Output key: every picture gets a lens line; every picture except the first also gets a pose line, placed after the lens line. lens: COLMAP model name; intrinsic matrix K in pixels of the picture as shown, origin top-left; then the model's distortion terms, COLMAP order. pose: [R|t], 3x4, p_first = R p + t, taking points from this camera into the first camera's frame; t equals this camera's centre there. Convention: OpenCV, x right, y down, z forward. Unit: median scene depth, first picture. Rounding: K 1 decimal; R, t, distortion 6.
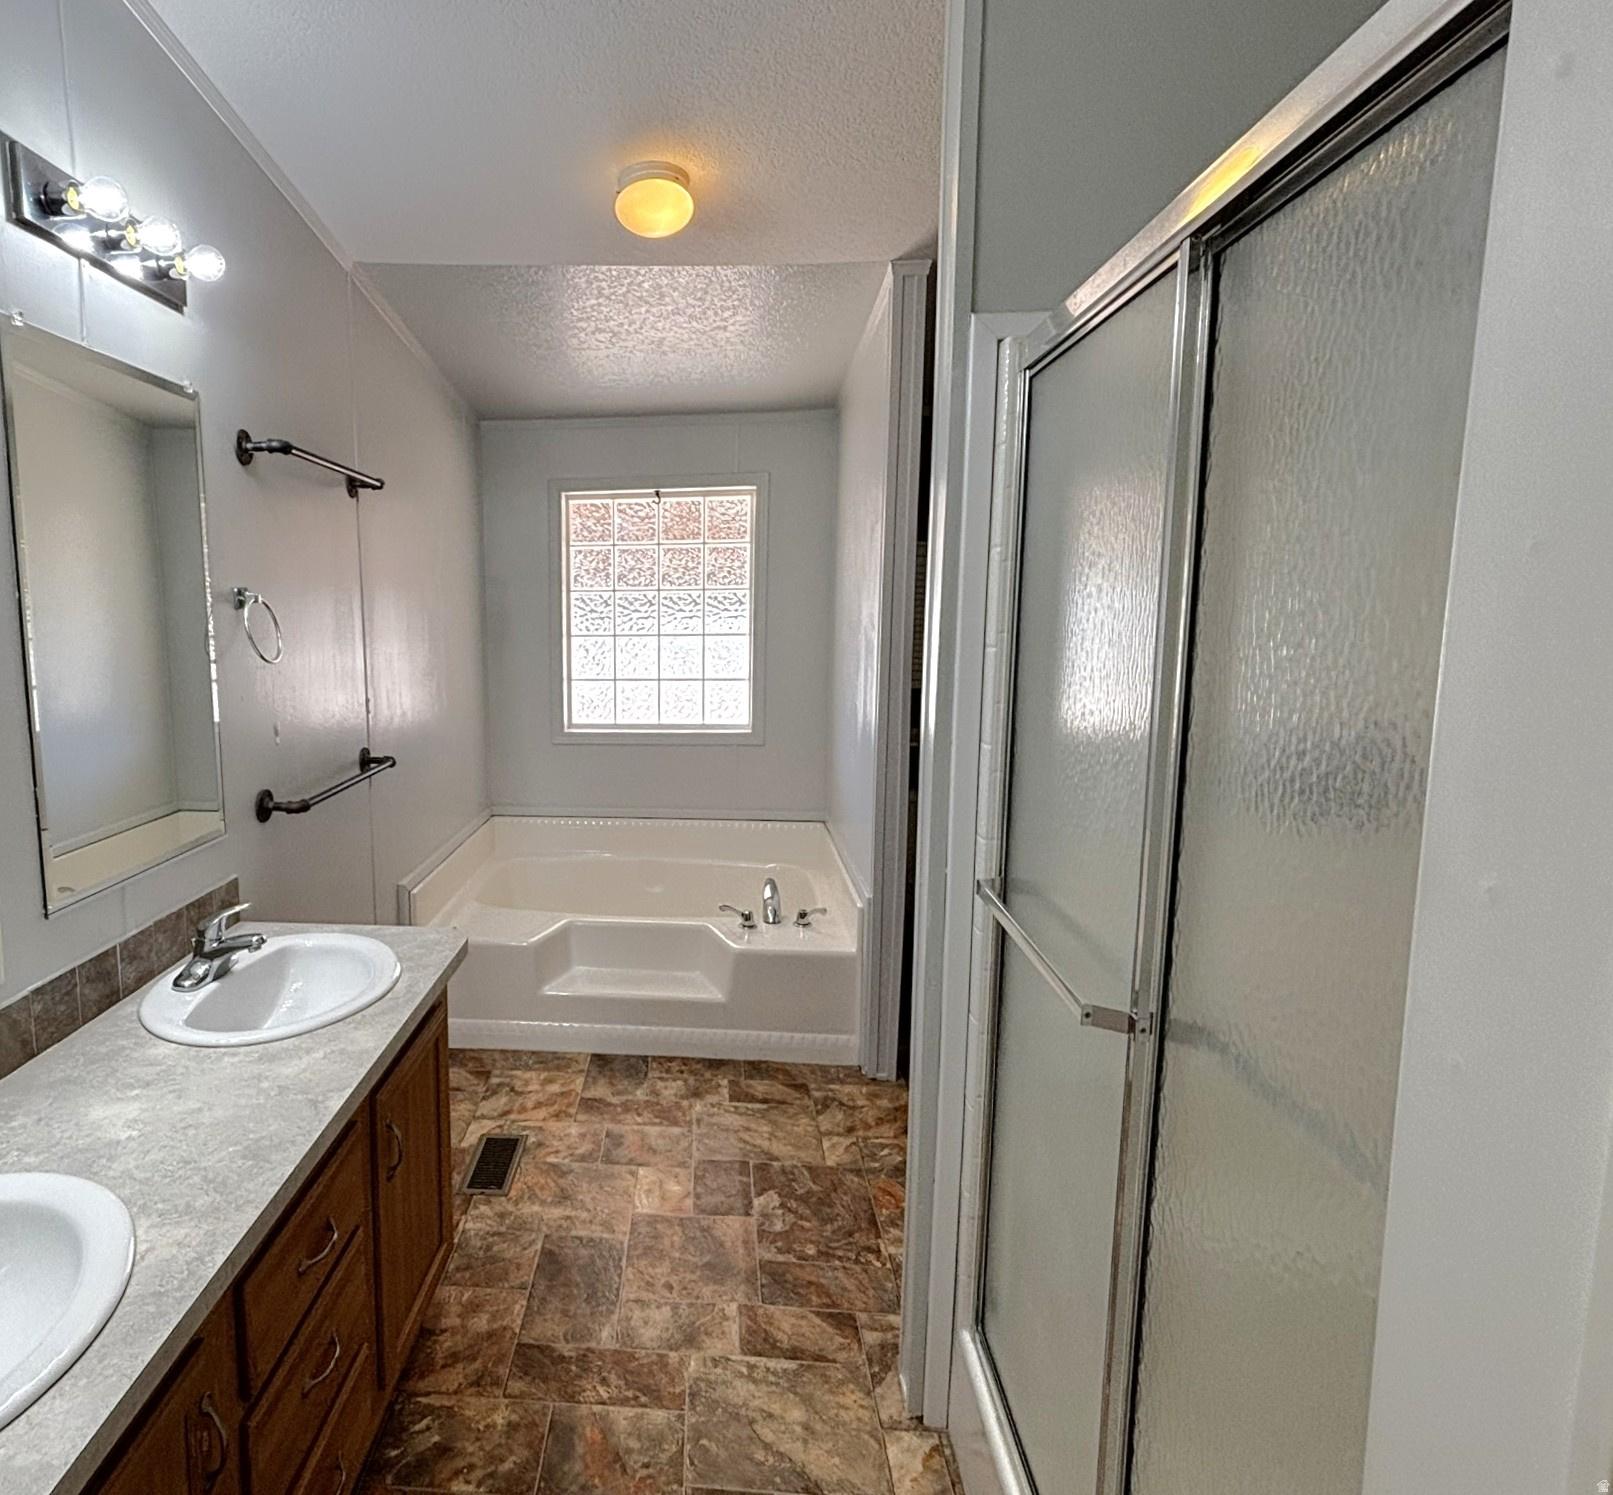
lens RADIAL K [[942.8, 0, 604.1], [0, 942.8, 738.6], [0, 0, 1]] dist [-0.001490, -0.023338]
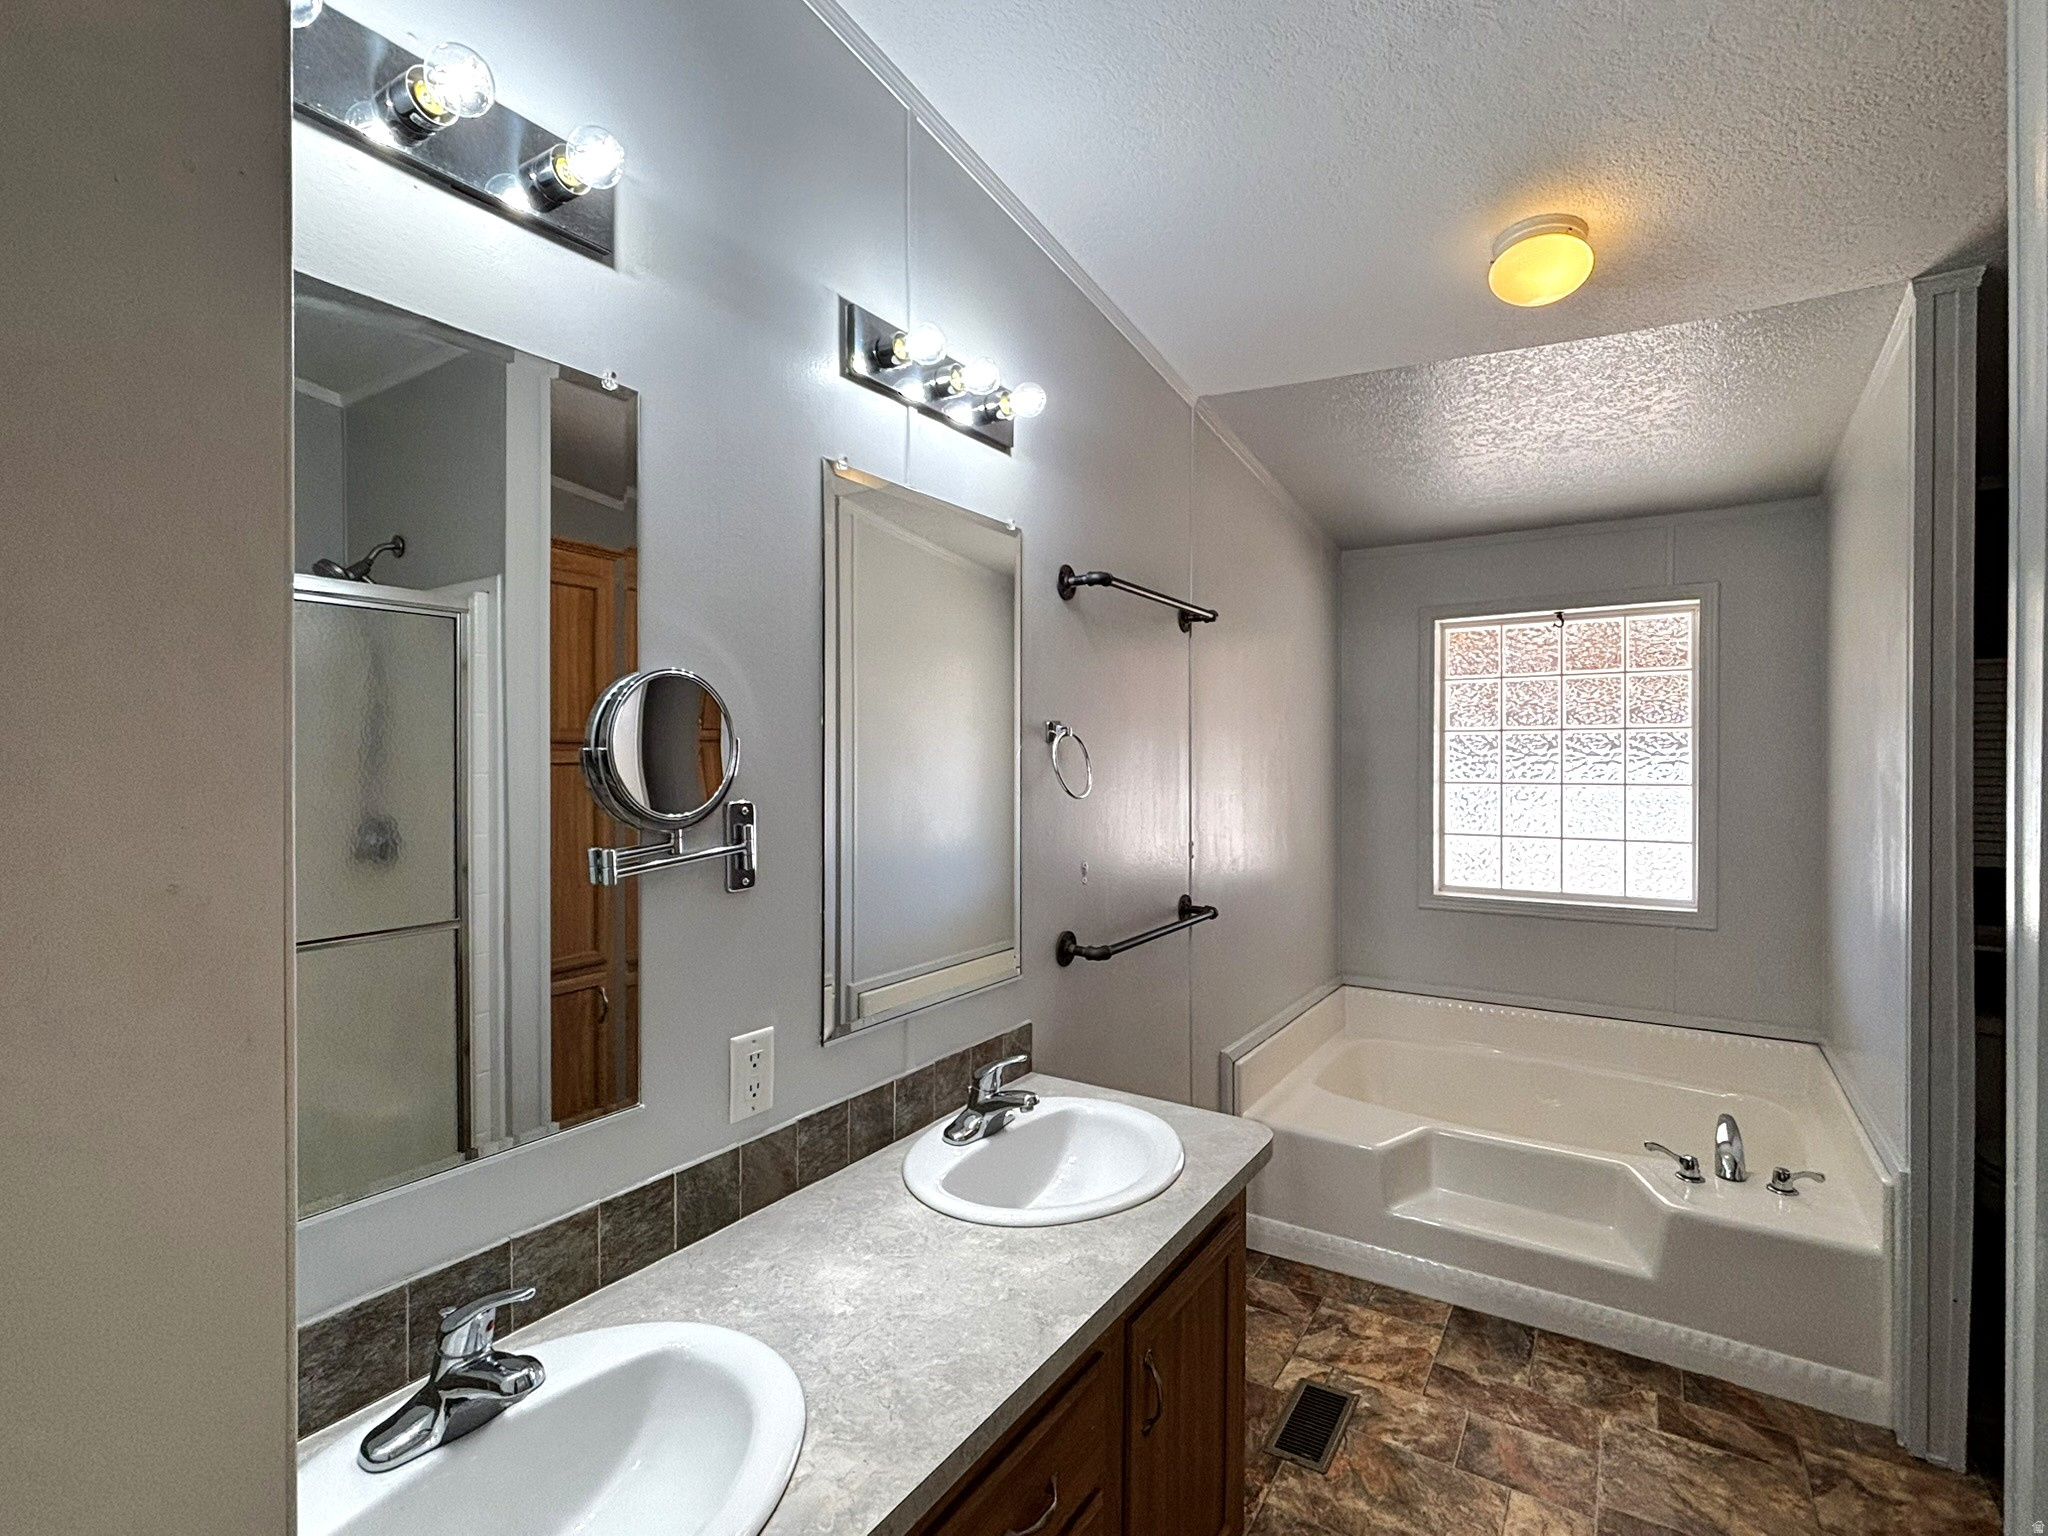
lens RADIAL K [[957.8, 0, 1023.9], [0, 957.8, 762.8], [0, 0, 1]] dist [-0.010013, 0.002330]
pose [[0.893540, 0.010361, -0.448863, 0.021664], [-0.068430, 0.991196, -0.113344, -0.002080], [0.443738, 0.131993, 0.886383, 0.080680]]
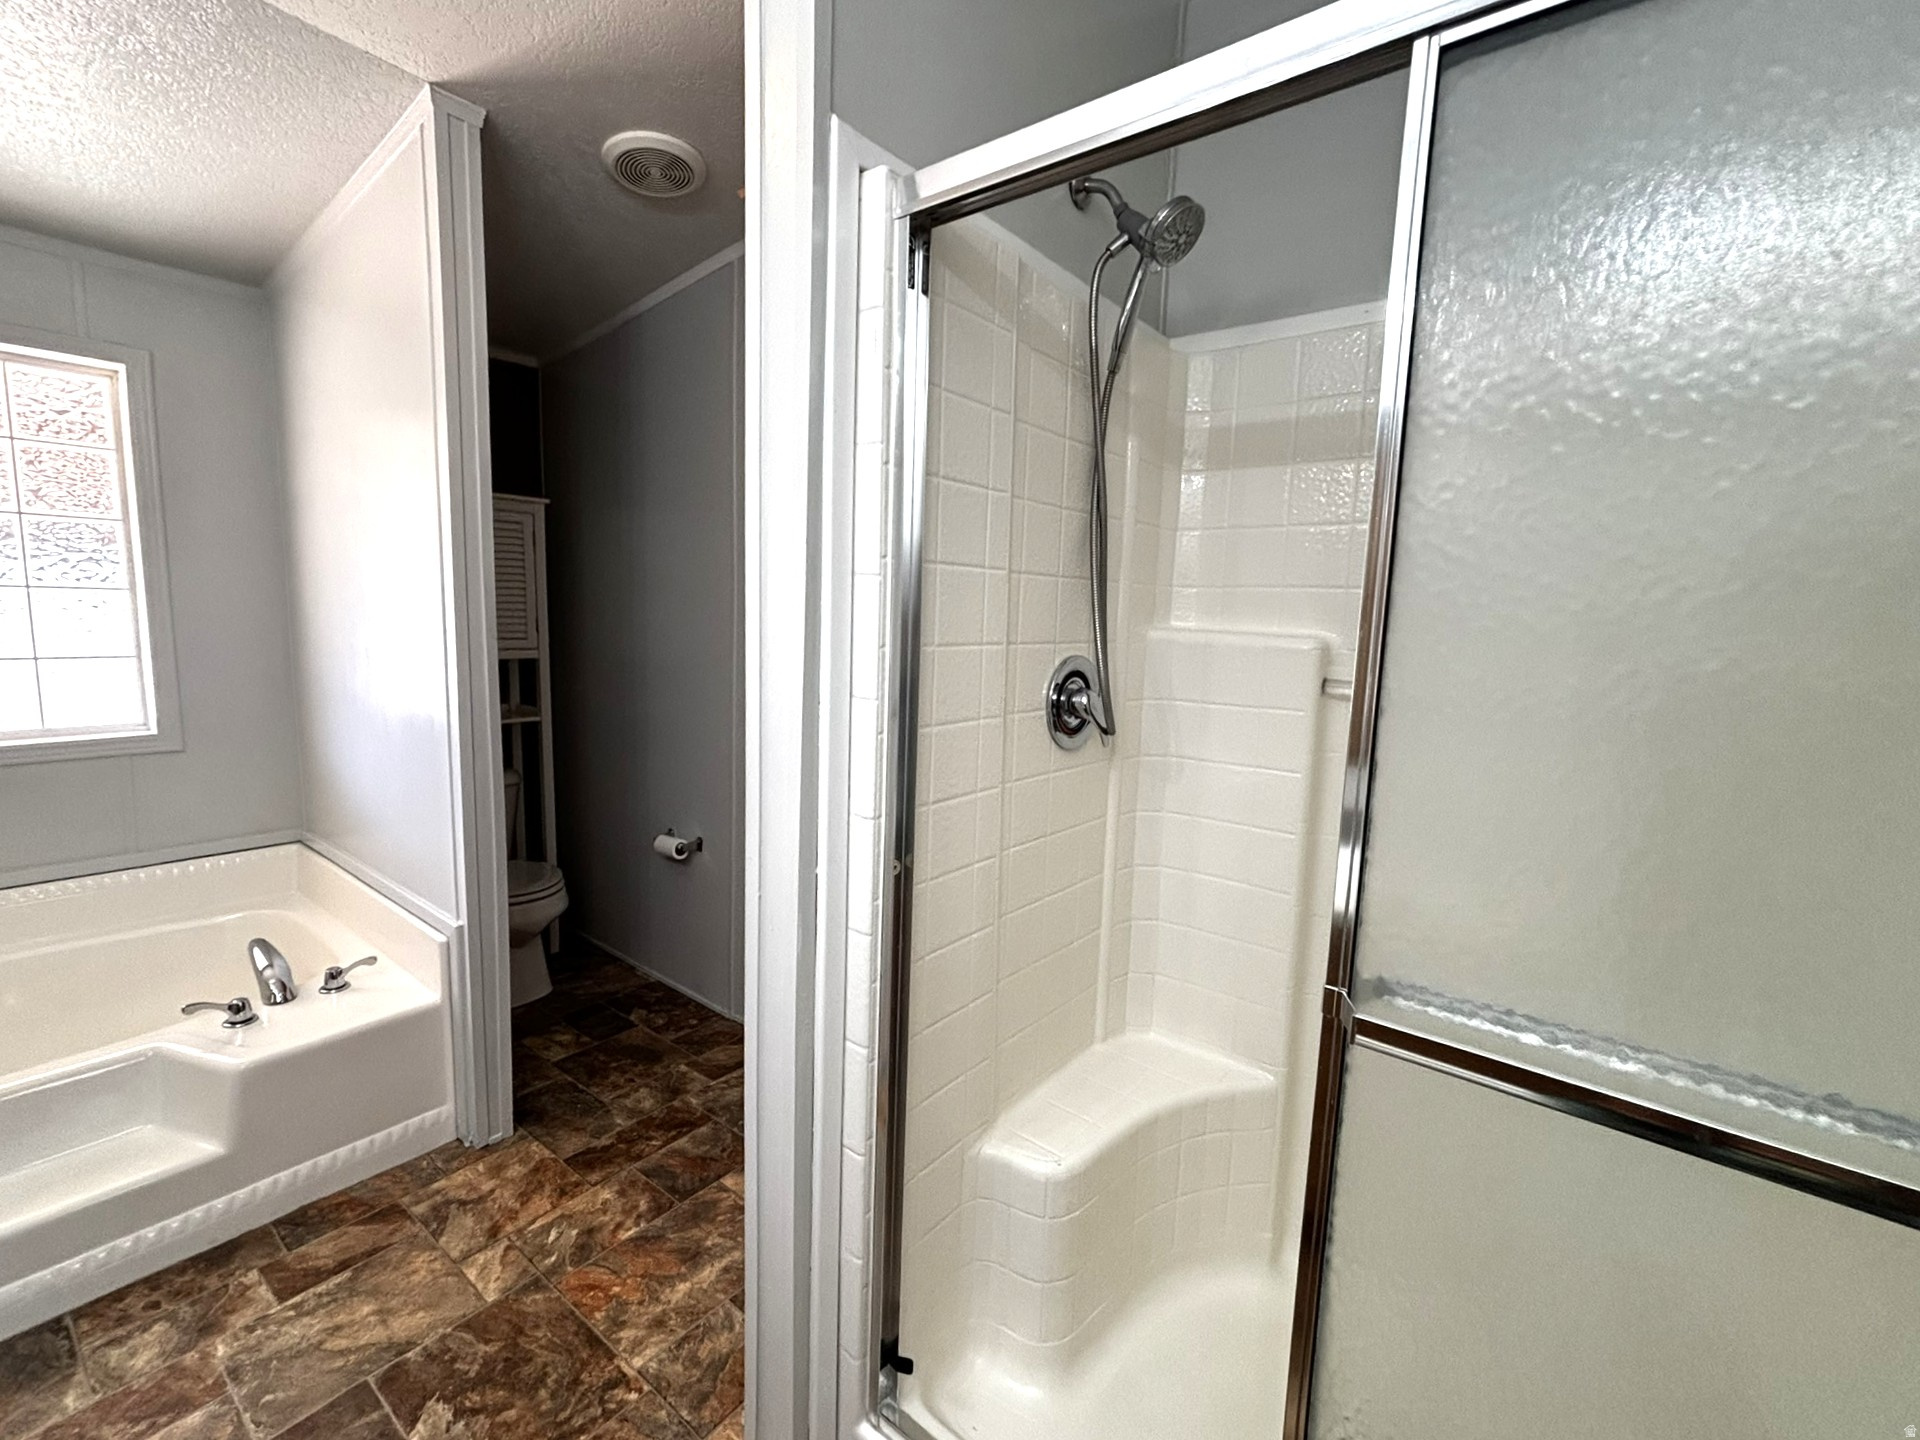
lens RADIAL K [[807.4, 0, 953.0], [0, 807.4, 718.5], [0, 0, 1]] dist [-0.000631, -0.001450]
pose [[0.510128, -0.084677, 0.855920, -0.071371], [0.077788, 0.995606, 0.052135, -0.004651], [-0.856574, 0.039985, 0.514473, 0.320162]]
